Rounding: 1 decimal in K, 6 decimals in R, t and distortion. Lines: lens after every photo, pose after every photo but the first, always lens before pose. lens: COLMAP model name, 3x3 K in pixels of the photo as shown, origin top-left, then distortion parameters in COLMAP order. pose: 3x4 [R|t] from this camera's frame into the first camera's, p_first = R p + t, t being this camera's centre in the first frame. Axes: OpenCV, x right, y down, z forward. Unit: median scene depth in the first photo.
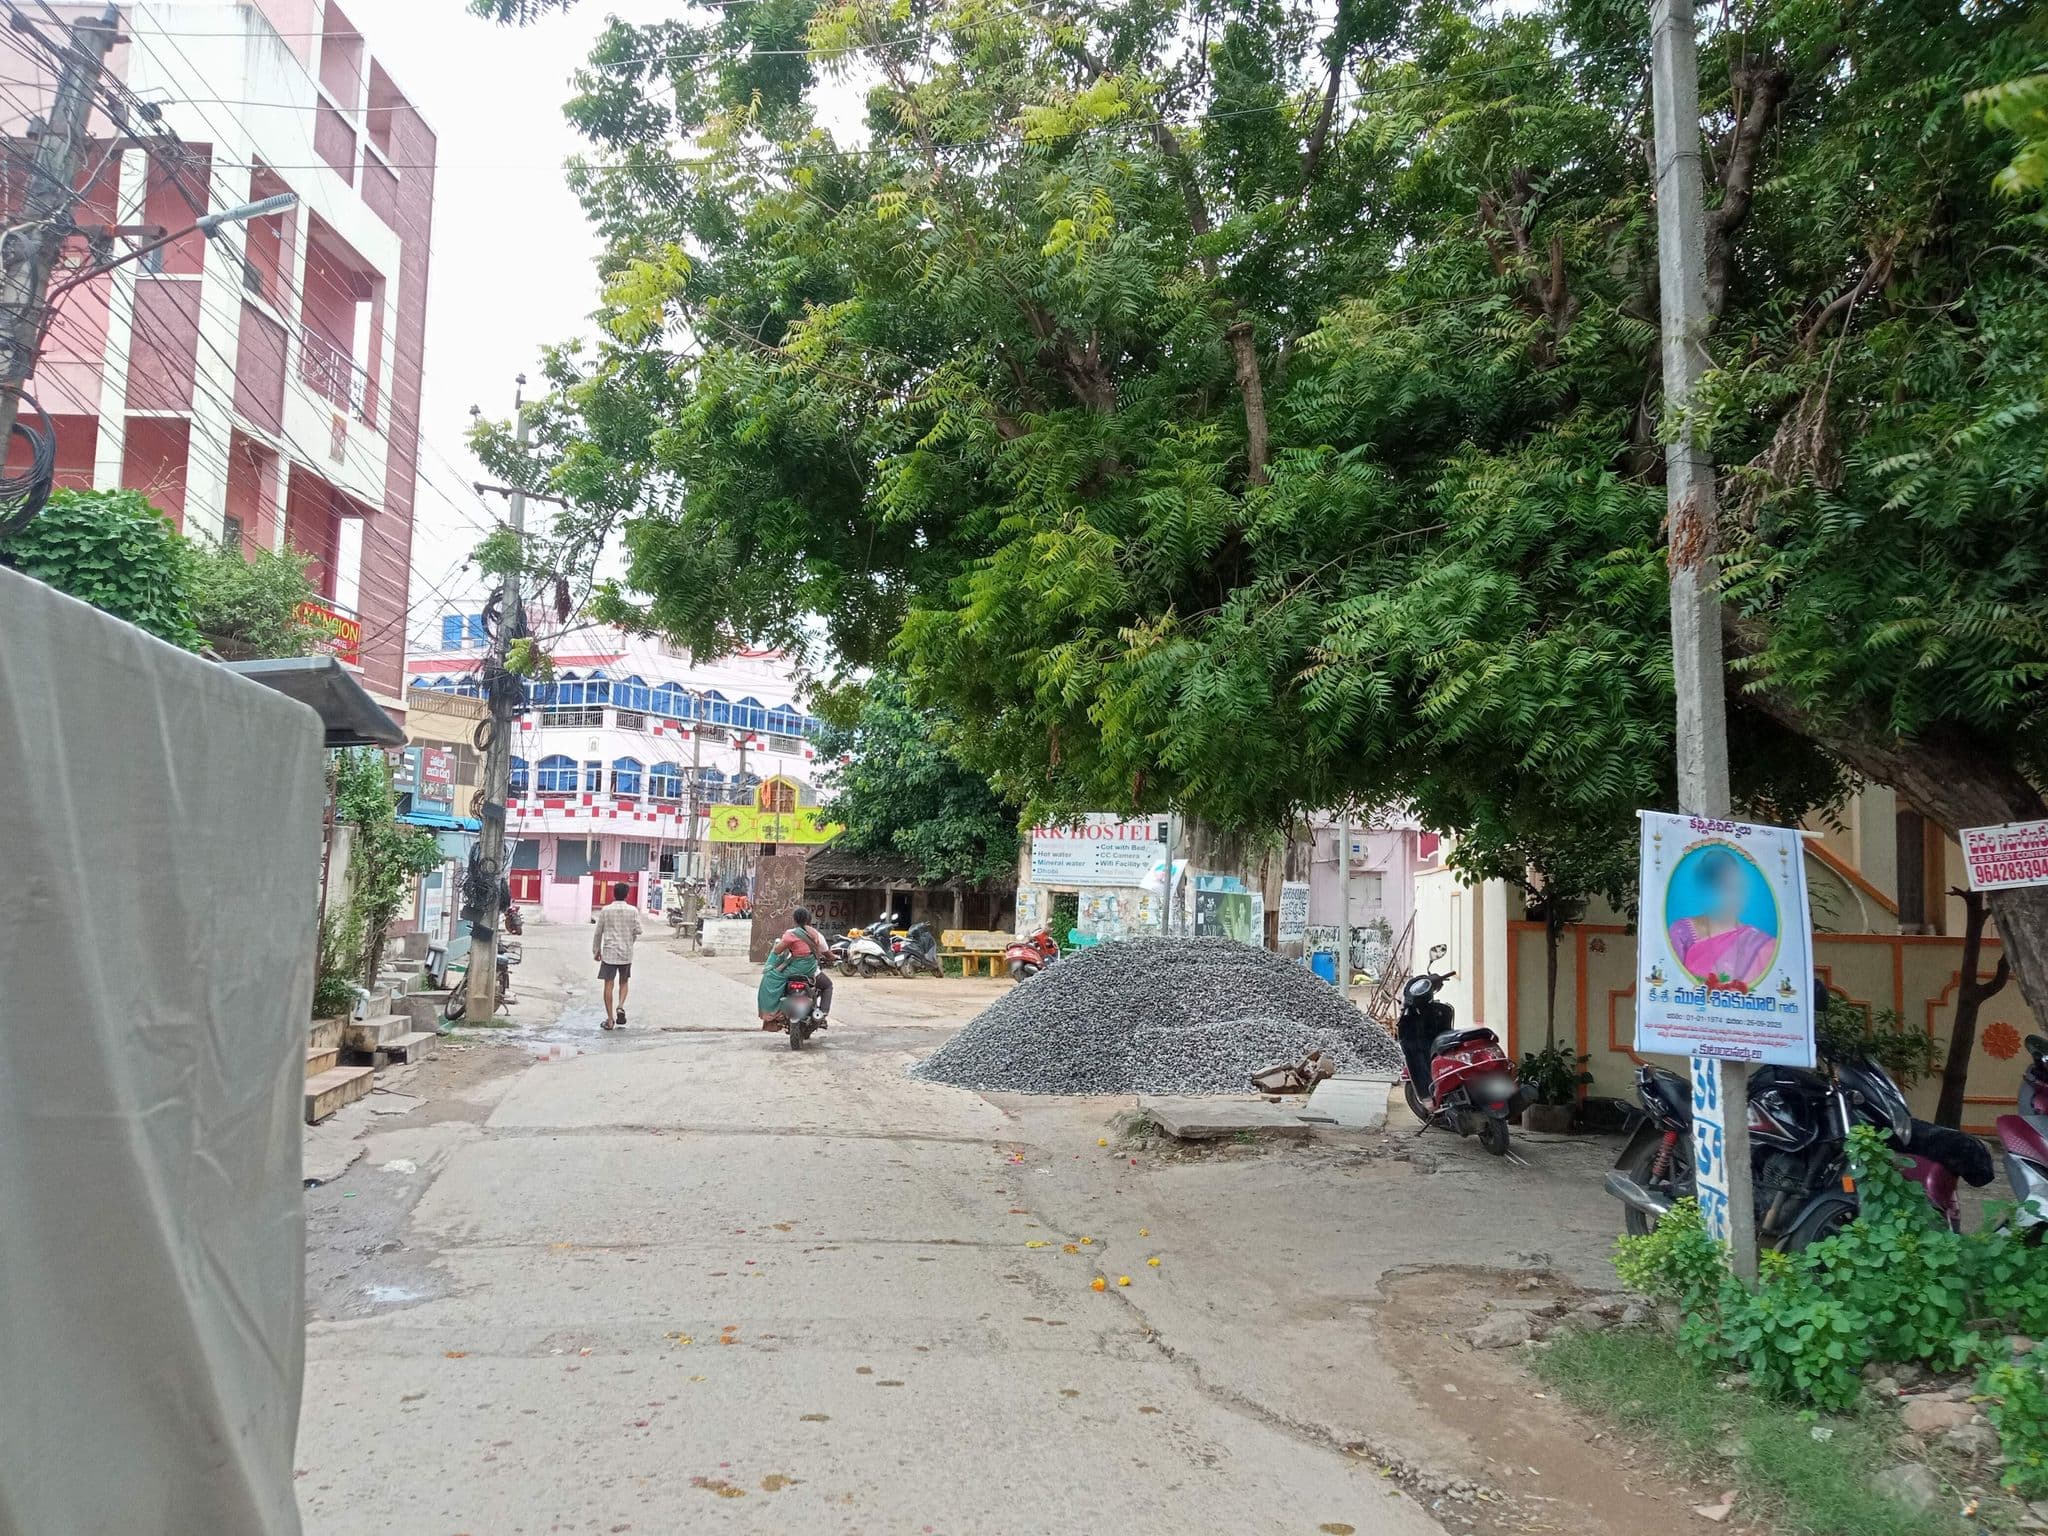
lens RADIAL K [[1507.1, 0, 1021.2], [0, 1507.1, 744.4], [0, 0, 1]] dist [0.011658, 0.001556]
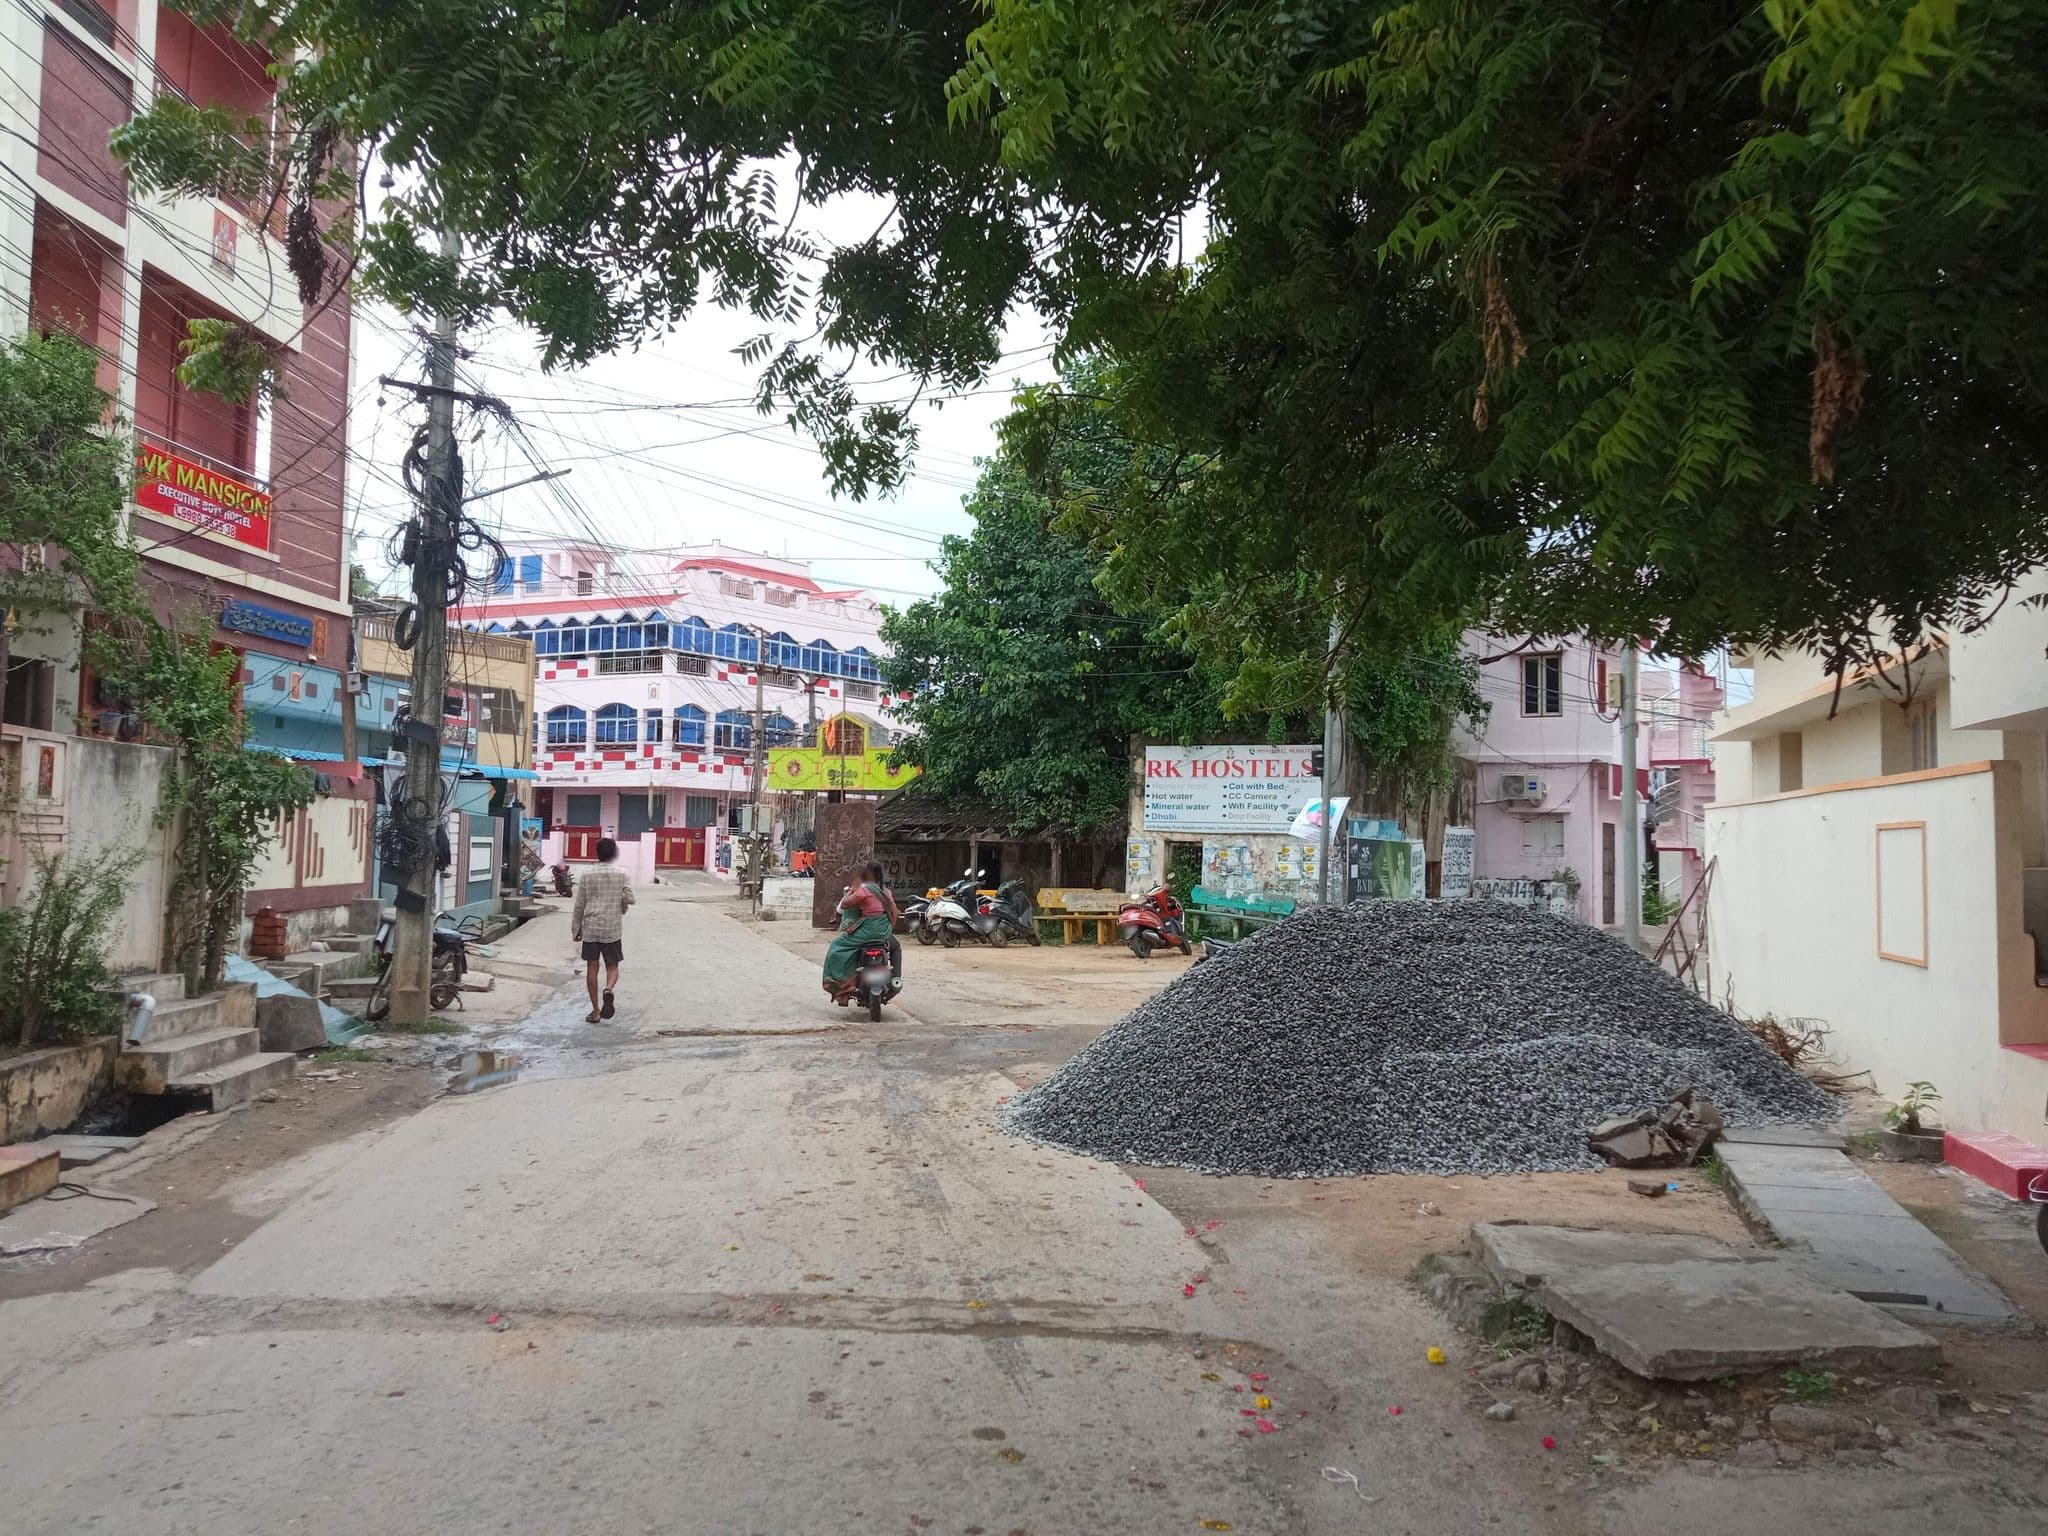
lens RADIAL K [[1476.9, 0, 1029.5], [0, 1476.9, 837.1], [0, 0, 1]] dist [0.024609, -0.002026]
pose [[0.998662, -0.011308, -0.050455, -0.014765], [0.015805, 0.995850, 0.089631, 0.020368], [0.049232, -0.090309, 0.994696, 0.179150]]
